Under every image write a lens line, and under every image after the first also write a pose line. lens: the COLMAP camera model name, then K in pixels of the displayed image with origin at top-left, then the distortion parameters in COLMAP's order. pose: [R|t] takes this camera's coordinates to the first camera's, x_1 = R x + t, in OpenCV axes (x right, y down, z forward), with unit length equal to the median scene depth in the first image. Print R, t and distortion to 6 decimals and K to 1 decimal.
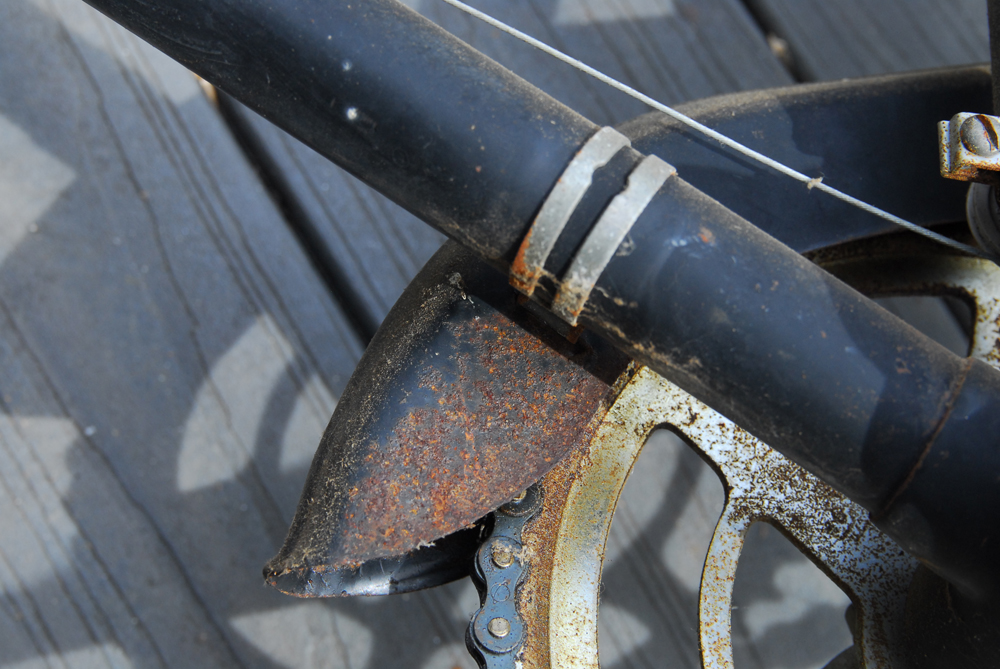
lens RADIAL K [[1778.1, 0, 500.0], [0, 1778.1, 334.5], [0, 0, 1]] dist [-0.004496, -0.114250]
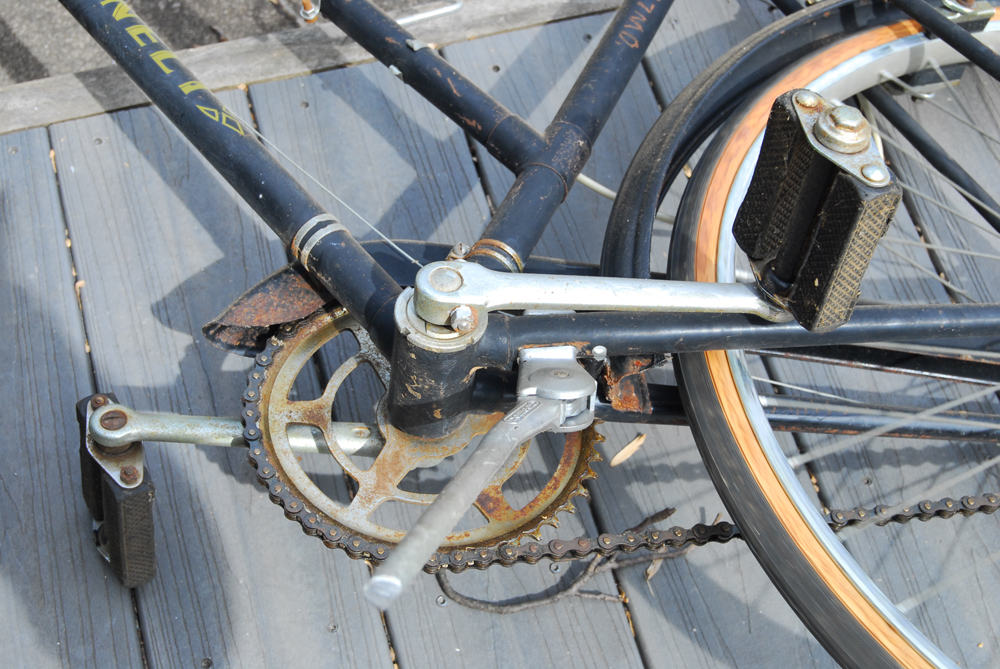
lens RADIAL K [[1628.8, 0, 500.0], [0, 1628.8, 334.5], [0, 0, 1]] dist [0.022807, 0.027077]
pose [[0.948007, 0.190118, -0.255220, 1.054989], [-0.253699, 0.935642, -0.245381, 0.680626], [0.192143, 0.297372, 0.935228, -1.538293]]
